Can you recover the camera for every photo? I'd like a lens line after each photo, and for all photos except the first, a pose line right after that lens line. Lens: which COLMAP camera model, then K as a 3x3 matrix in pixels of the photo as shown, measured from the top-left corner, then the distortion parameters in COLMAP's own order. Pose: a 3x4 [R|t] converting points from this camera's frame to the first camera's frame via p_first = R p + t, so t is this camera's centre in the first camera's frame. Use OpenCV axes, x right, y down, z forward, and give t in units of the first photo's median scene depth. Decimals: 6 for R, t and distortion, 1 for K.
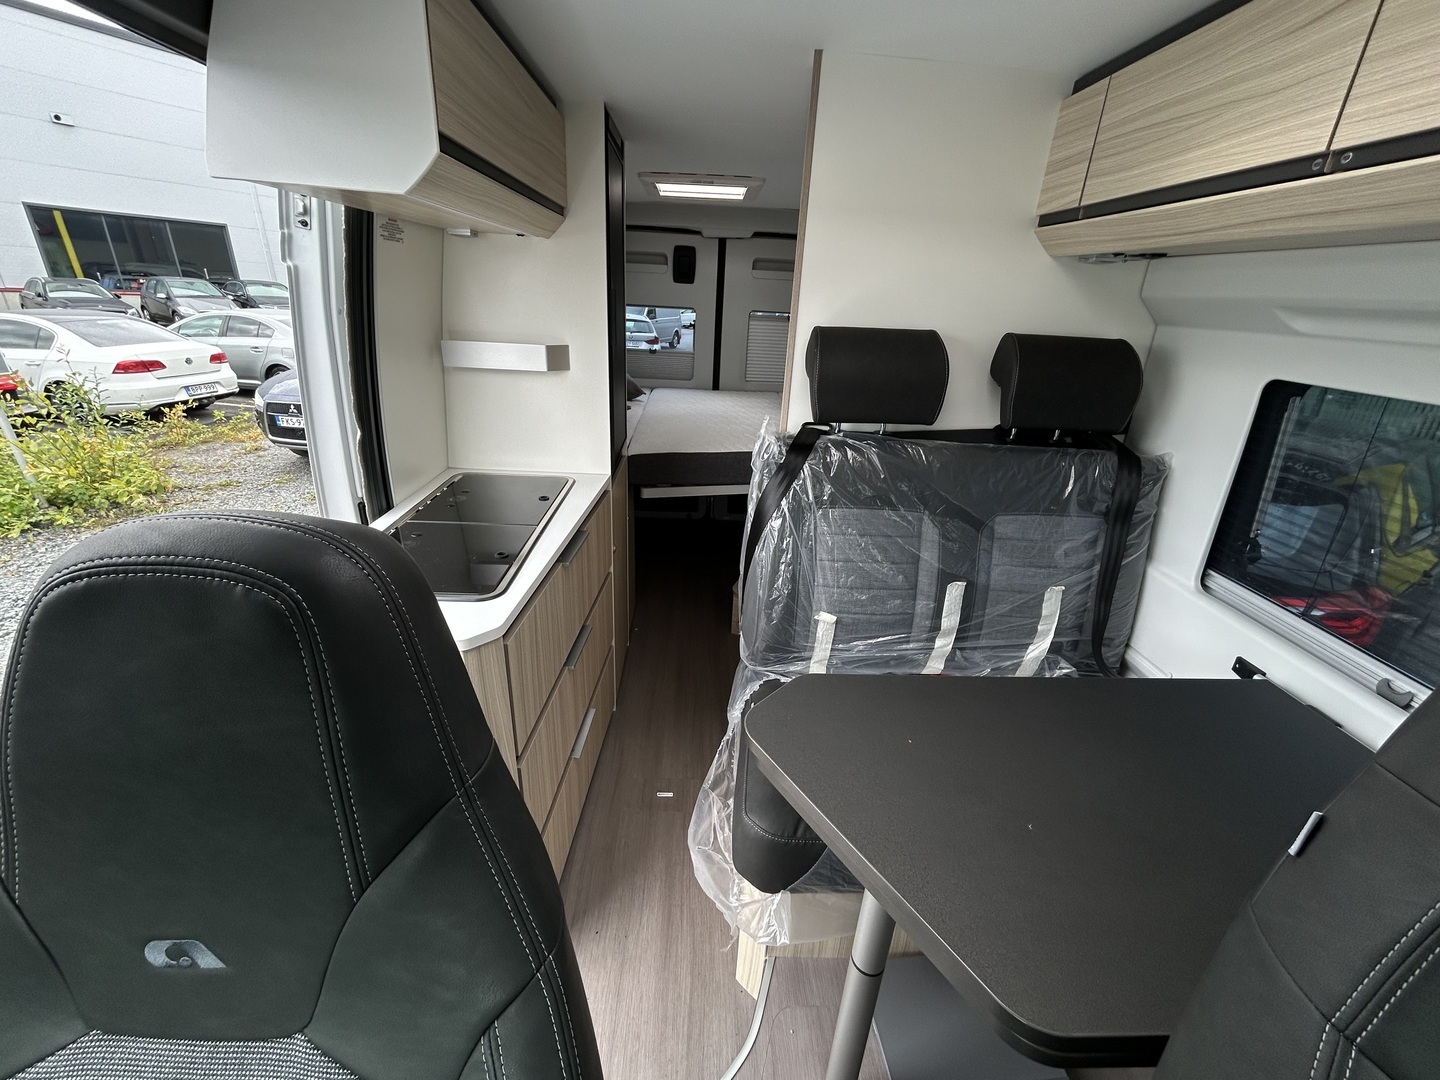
lens RADIAL K [[587.5, 0, 699.9], [0, 587.5, 533.5], [0, 0, 1]] dist [0.014449, 0.000163]
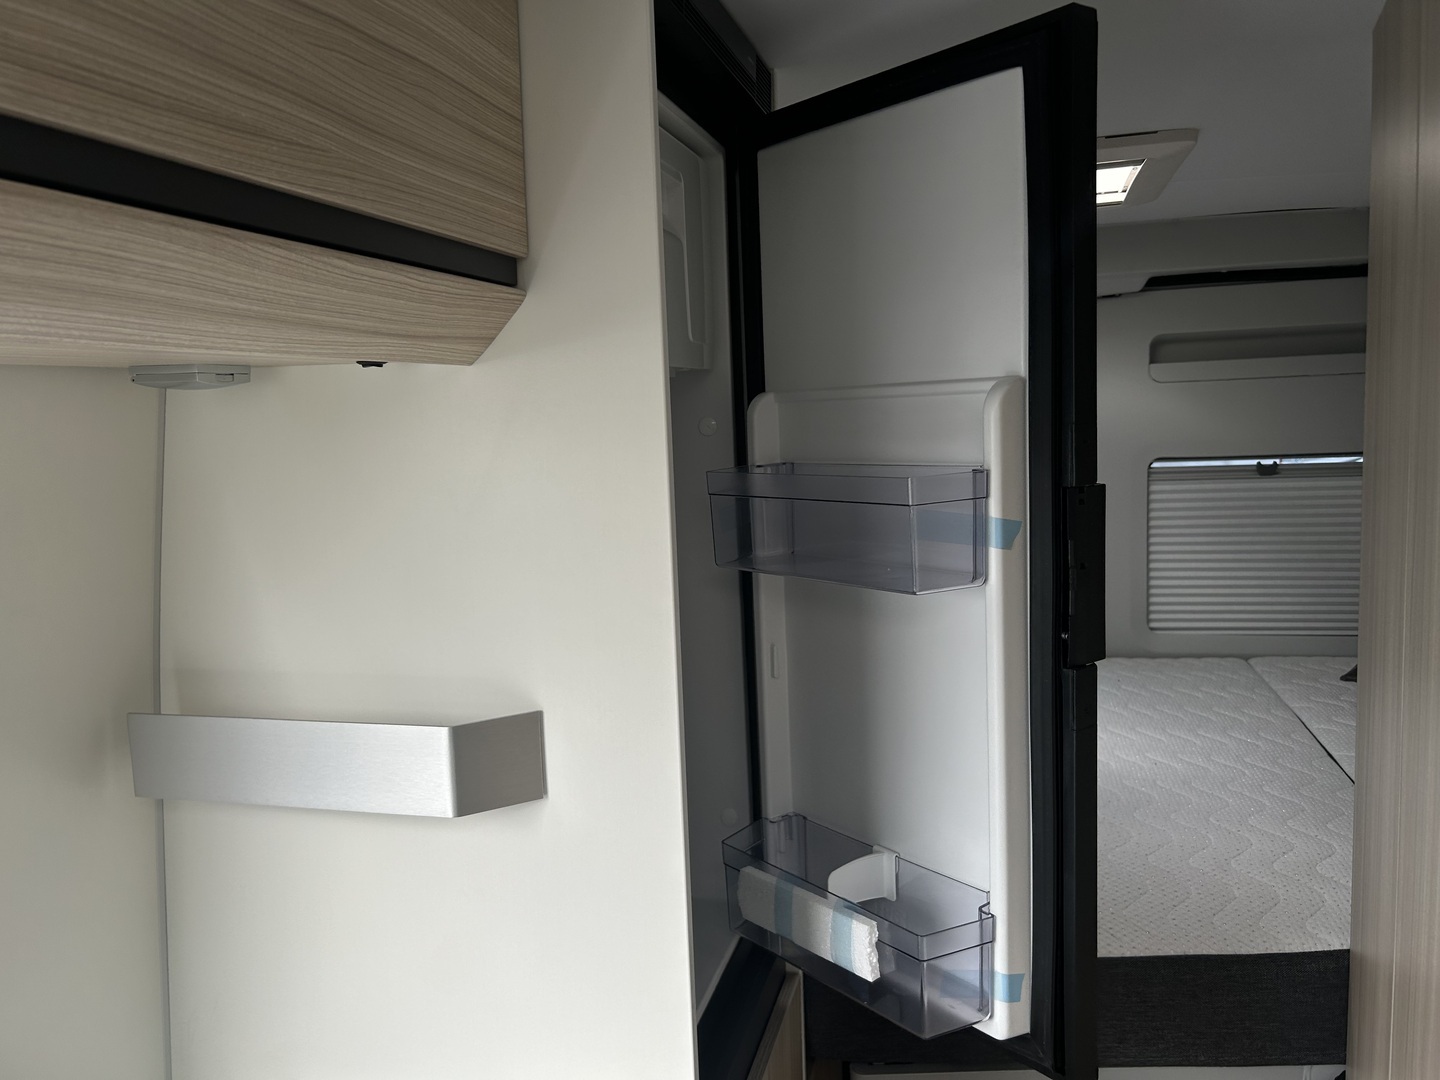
lens RADIAL K [[1083.9, 0, 691.2], [0, 1083.9, 534.7], [0, 0, 1]] dist [0.003527, -0.002492]
pose [[0.957724, -0.050363, -0.283247, -0.006196], [-0.027851, 0.963702, -0.265524, -0.170478], [0.286338, 0.262187, 0.921558, 0.340700]]
